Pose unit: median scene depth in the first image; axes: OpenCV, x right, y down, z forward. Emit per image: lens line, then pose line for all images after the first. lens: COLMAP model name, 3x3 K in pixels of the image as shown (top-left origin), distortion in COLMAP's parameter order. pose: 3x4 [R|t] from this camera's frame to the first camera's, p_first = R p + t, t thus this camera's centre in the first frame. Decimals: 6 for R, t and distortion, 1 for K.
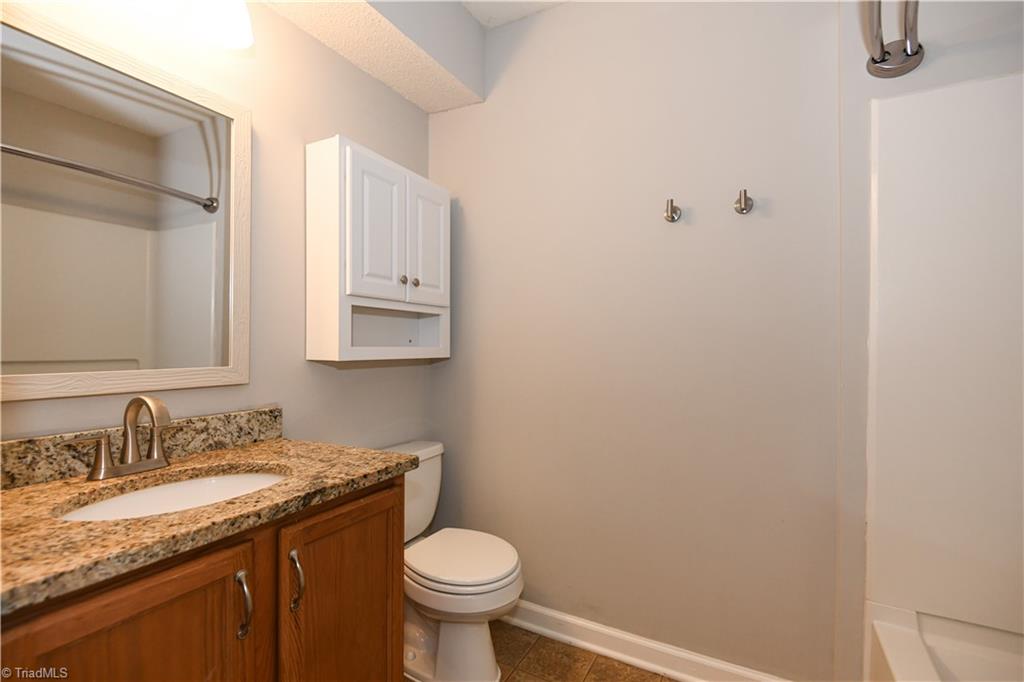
lens RADIAL K [[468.1, 0, 522.7], [0, 468.1, 342.1], [0, 0, 1]] dist [0.027054, -0.027905]
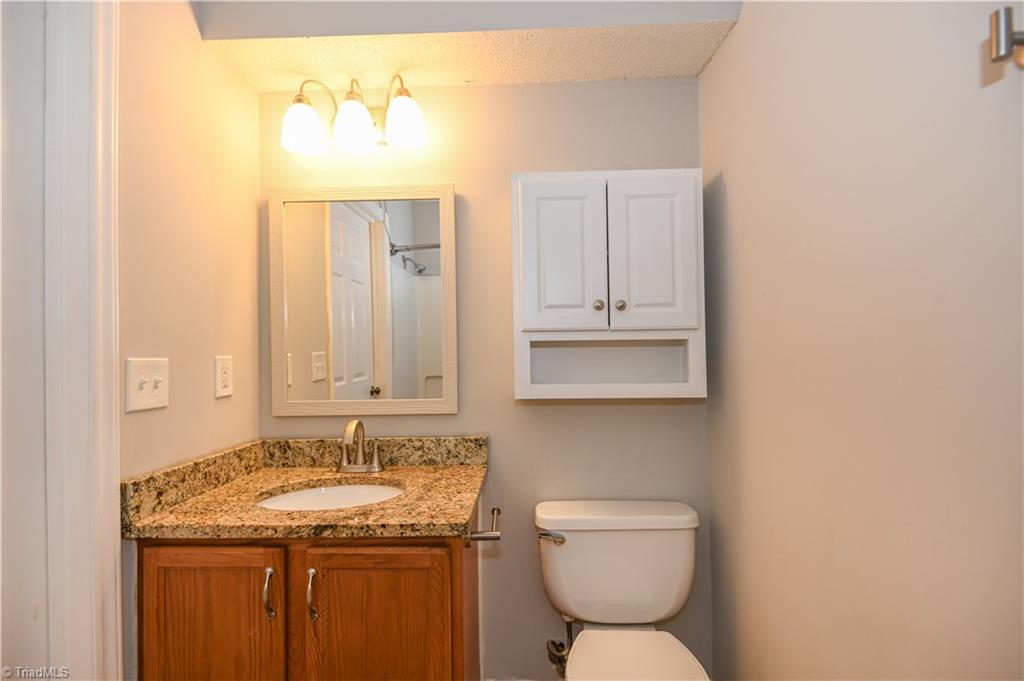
lens RADIAL K [[468.1, 0, 522.7], [0, 468.1, 341.6], [0, 0, 1]] dist [0.027054, -0.027905]
pose [[0.437666, -0.026928, -0.898734, 0.705477], [0.020817, 0.999587, -0.019812, -0.085068], [0.898897, -0.010038, 0.438046, 0.807767]]
